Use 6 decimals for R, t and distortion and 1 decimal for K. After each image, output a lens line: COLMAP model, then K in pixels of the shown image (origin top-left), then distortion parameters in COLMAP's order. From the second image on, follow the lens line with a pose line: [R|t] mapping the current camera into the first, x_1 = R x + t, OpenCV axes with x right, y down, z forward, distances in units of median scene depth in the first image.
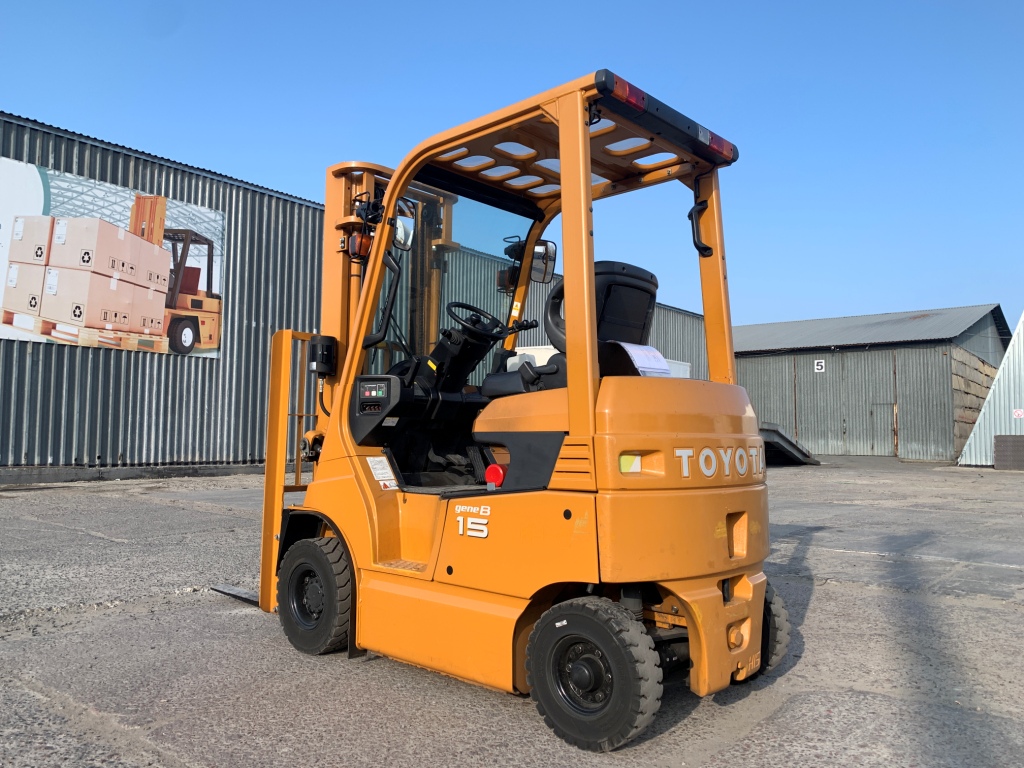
lens RADIAL K [[777.4, 0, 516.2], [0, 777.4, 379.0], [0, 0, 1]] dist [0.047885, -0.054492]
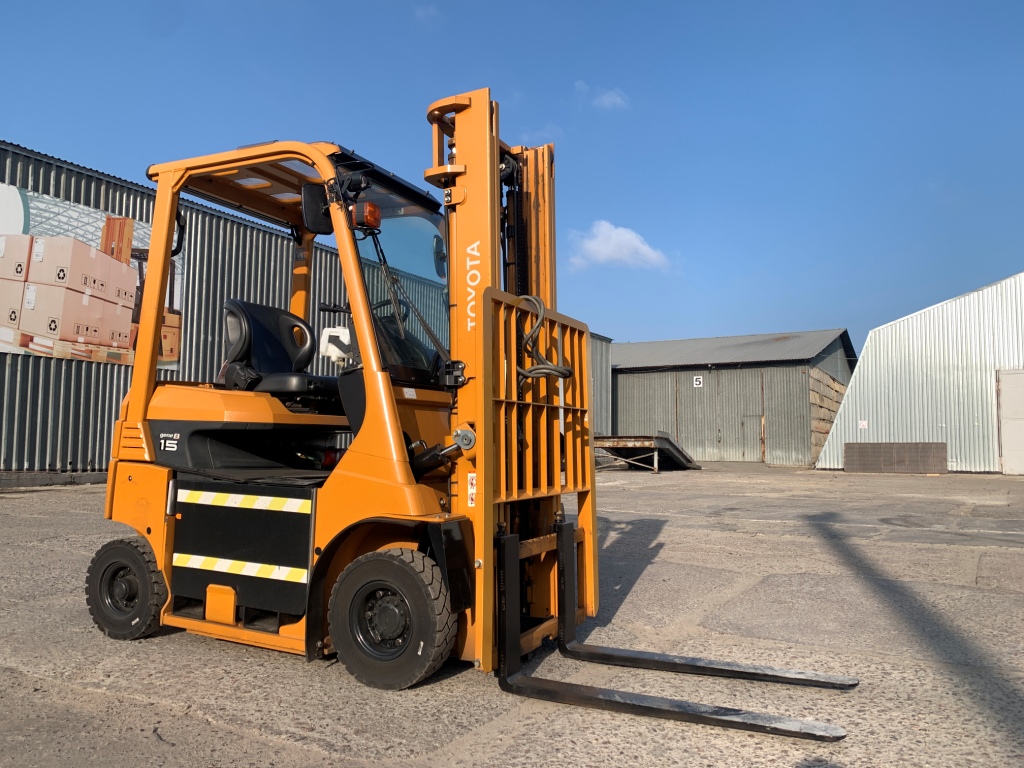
lens RADIAL K [[777.4, 0, 516.5], [0, 777.4, 375.7], [0, 0, 1]] dist [0.047885, -0.054492]
pose [[0.987774, 0.012054, 0.155423, -0.103231], [-0.009196, 0.999775, -0.019091, -0.003298], [-0.155619, 0.017428, 0.987663, -0.142130]]
